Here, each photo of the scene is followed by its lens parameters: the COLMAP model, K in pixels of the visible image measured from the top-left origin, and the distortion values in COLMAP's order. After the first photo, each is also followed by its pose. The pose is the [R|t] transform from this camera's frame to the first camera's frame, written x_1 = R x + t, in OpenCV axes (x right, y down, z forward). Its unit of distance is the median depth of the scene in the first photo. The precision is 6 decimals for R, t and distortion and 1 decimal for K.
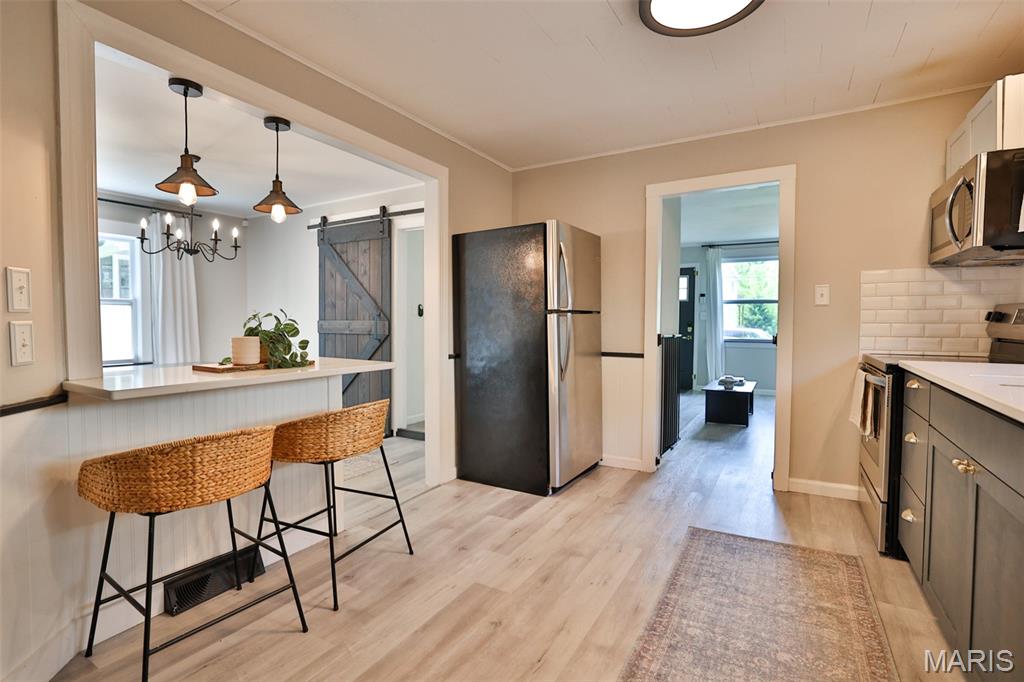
lens RADIAL K [[481.4, 0, 516.4], [0, 481.4, 339.8], [0, 0, 1]] dist [-0.047467, 0.018655]
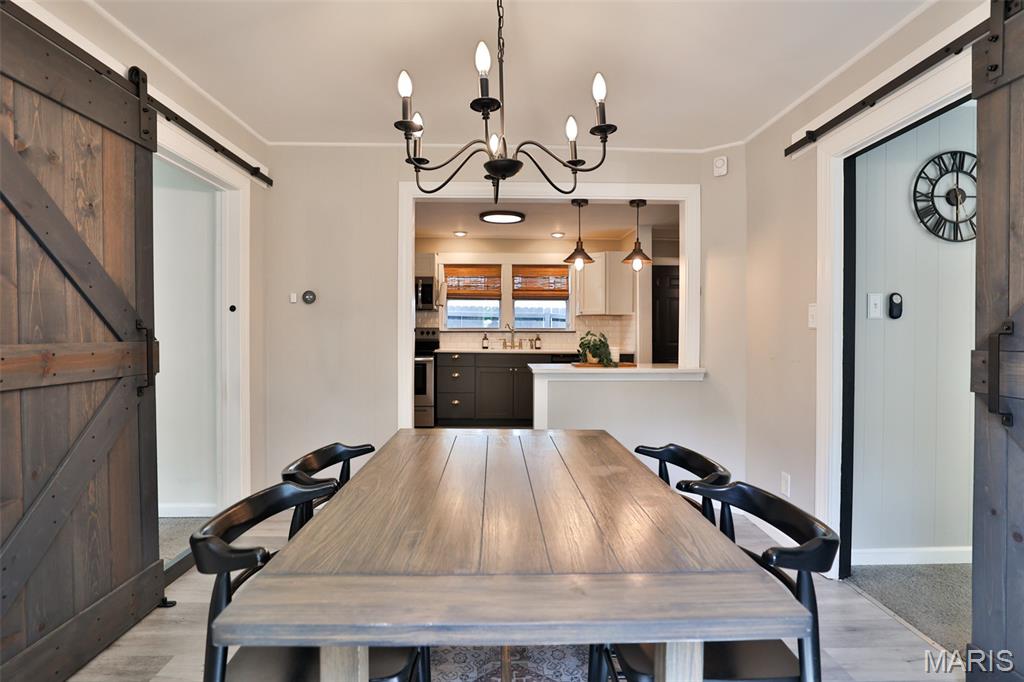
lens RADIAL K [[510.0, 0, 510.5], [0, 510.0, 339.0], [0, 0, 1]] dist [-0.041481, 0.017580]
pose [[-0.520697, -0.015486, 0.853601, -1.228216], [0.029727, 0.998900, 0.036255, -0.071999], [-0.853224, 0.044253, -0.519664, 1.423127]]
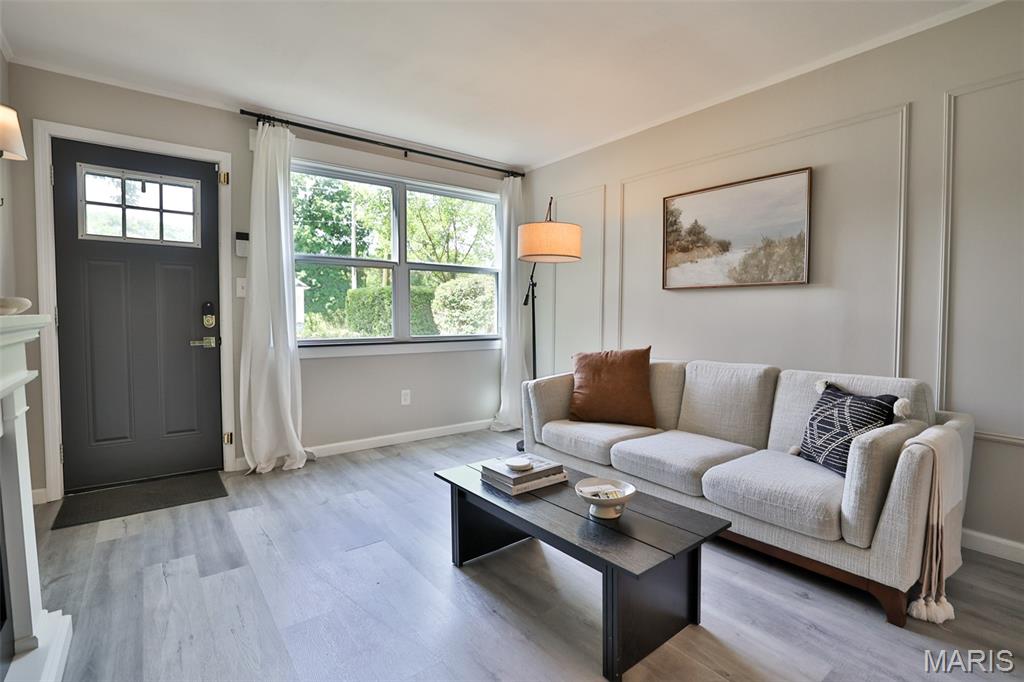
lens RADIAL K [[514.2, 0, 510.1], [0, 514.2, 328.3], [0, 0, 1]] dist [0.002676, 0.023016]
pose [[0.373238, -0.035265, 0.927065, 0.158445], [0.029545, 0.999222, 0.026115, -0.048556], [-0.927265, 0.017642, 0.373990, 1.545180]]
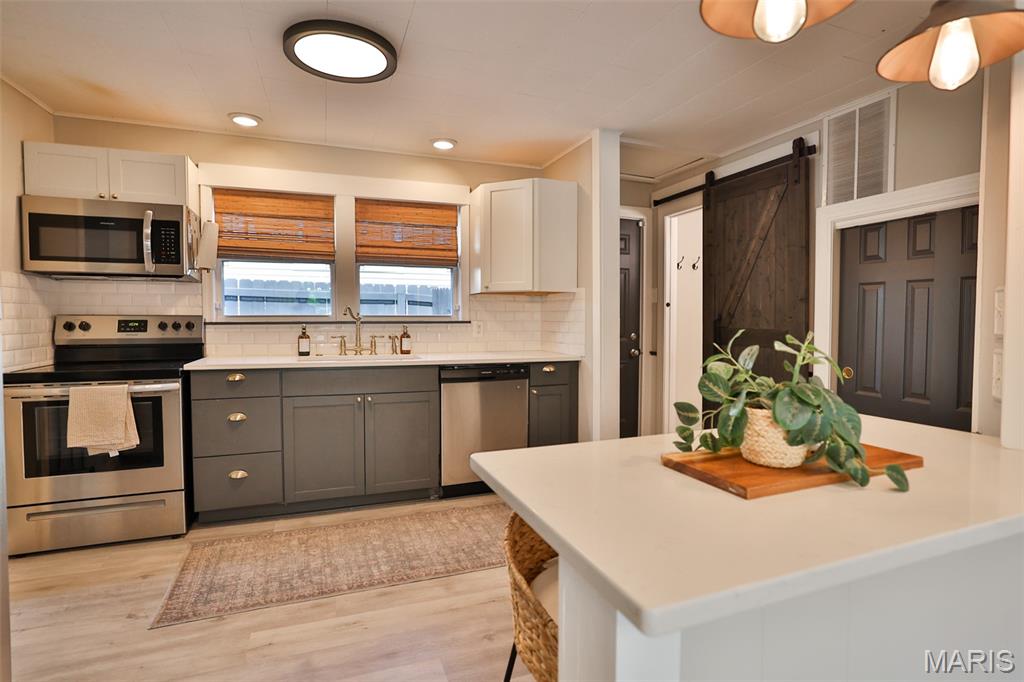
lens RADIAL K [[510.0, 0, 510.5], [0, 510.0, 339.0], [0, 0, 1]] dist [-0.041481, 0.017580]
pose [[-0.772806, -0.028429, 0.634005, -0.414598], [0.022539, 0.997137, 0.072184, -0.062767], [-0.634242, 0.070074, -0.769953, 0.976375]]
